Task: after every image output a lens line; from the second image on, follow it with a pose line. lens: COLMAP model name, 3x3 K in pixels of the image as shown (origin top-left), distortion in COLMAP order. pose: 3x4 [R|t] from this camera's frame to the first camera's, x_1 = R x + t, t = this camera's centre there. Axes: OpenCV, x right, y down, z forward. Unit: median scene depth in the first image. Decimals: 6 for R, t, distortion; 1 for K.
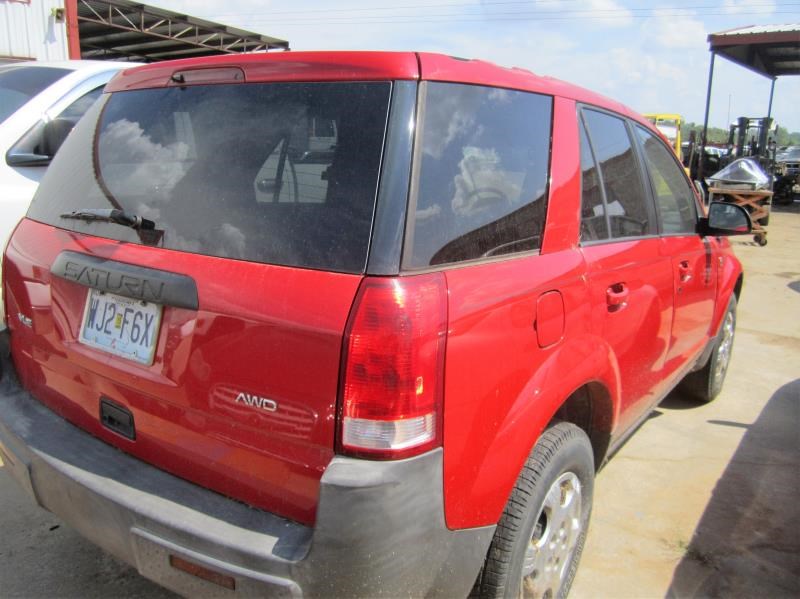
lens RADIAL K [[652.0, 0, 400.0], [0, 652.0, 299.5], [0, 0, 1]] dist [-0.029511, -0.005088]
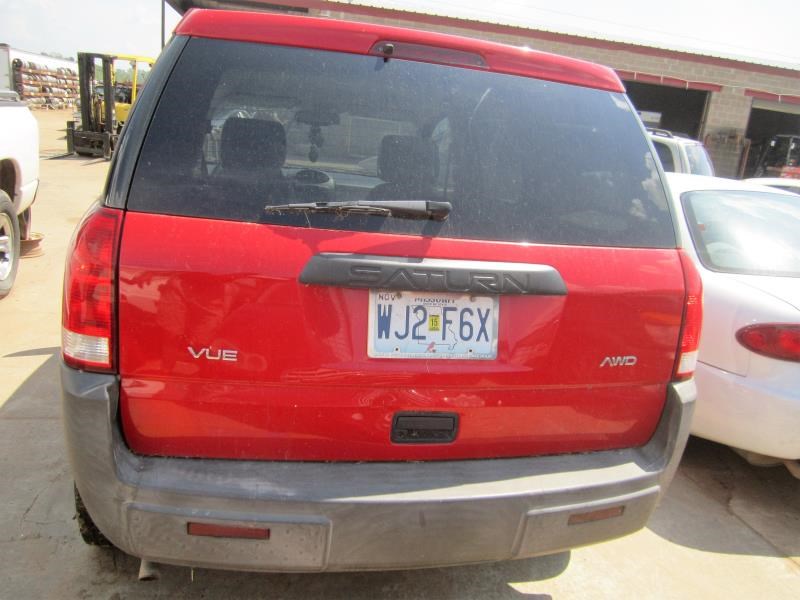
lens RADIAL K [[652.0, 0, 400.0], [0, 652.0, 300.0], [0, 0, 1]] dist [-0.029511, -0.005088]
pose [[0.661469, -0.149234, 0.734975, -1.169659], [0.087929, 0.988675, 0.121612, -0.118841], [-0.744801, -0.015817, 0.667100, 0.426438]]
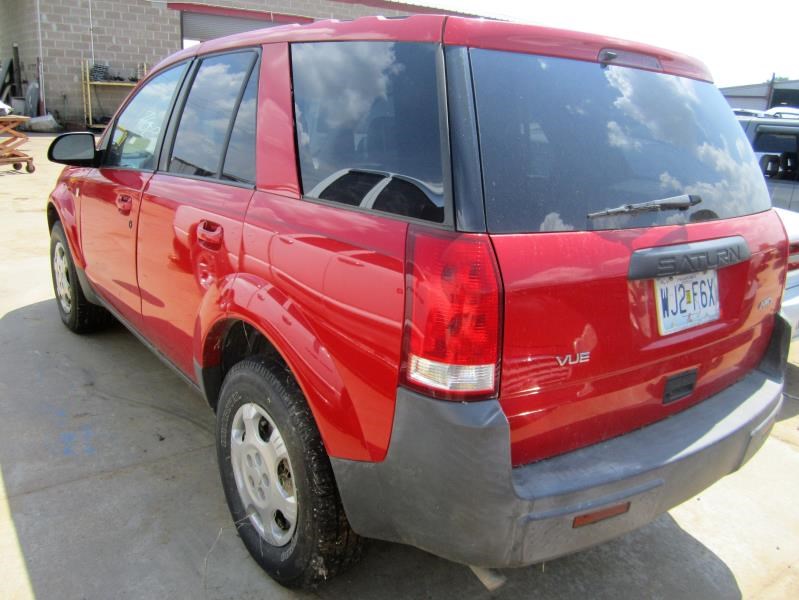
lens RADIAL K [[664.7, 0, 399.5], [0, 664.7, 300.0], [0, 0, 1]] dist [0.002296, -0.104170]
pose [[0.292506, -0.278596, 0.914781, -1.625253], [0.163461, 0.957108, 0.239219, -0.312717], [-0.942189, 0.079558, 0.325499, 1.119776]]
